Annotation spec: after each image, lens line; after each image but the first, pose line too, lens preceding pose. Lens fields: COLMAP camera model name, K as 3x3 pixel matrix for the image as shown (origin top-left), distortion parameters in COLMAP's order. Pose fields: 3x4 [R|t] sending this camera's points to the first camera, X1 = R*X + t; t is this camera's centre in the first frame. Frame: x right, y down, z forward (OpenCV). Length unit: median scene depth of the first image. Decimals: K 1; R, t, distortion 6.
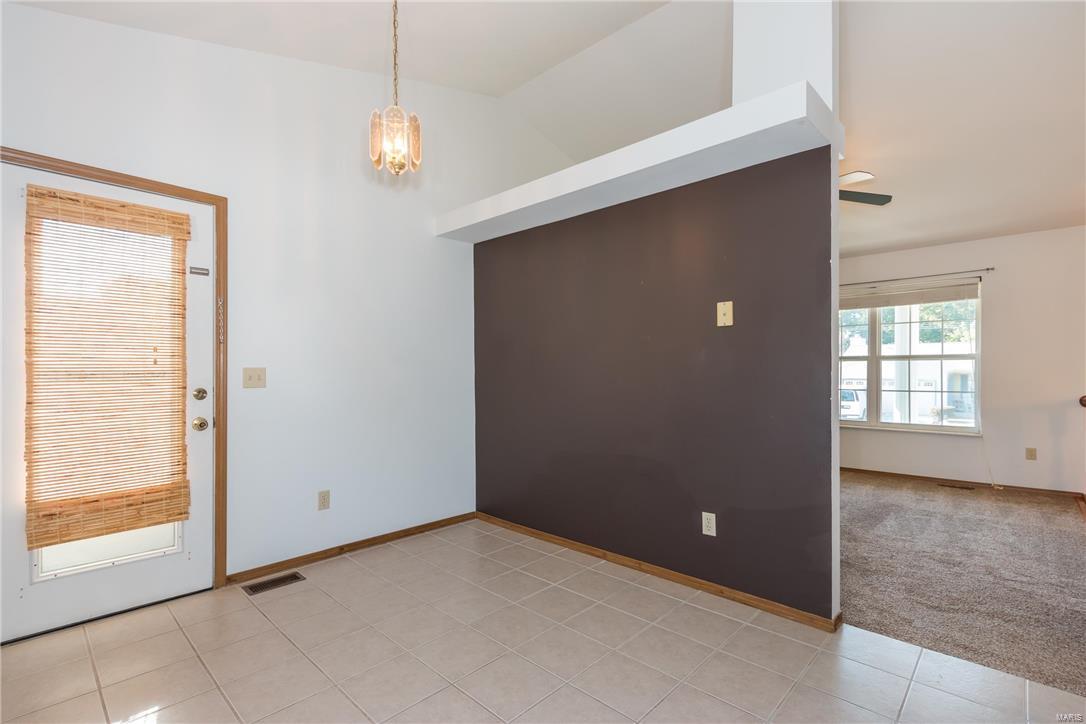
lens RADIAL K [[494.0, 0, 540.2], [0, 494.0, 364.7], [0, 0, 1]] dist [0.001741, 0.000505]
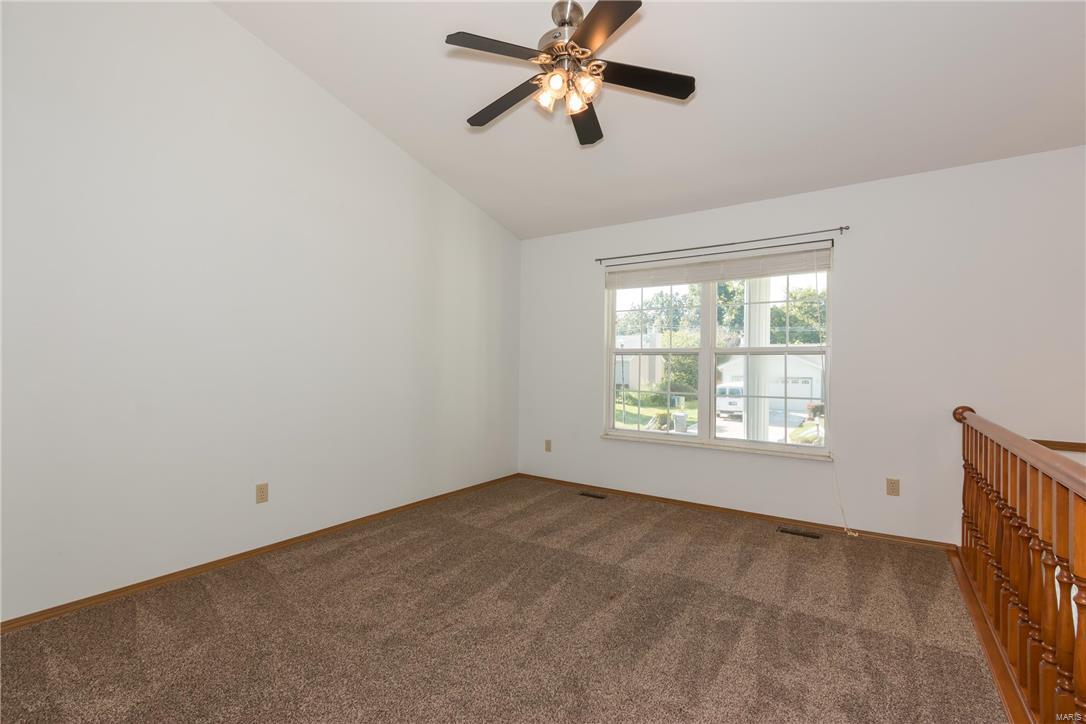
lens RADIAL K [[498.1, 0, 523.9], [0, 498.1, 360.2], [0, 0, 1]] dist [0.000779, 0.000105]
pose [[0.989210, 0.009595, 0.146188, 0.349947], [-0.009333, 0.999953, -0.002473, 0.002210], [-0.146205, 0.001082, 0.989254, 0.358426]]
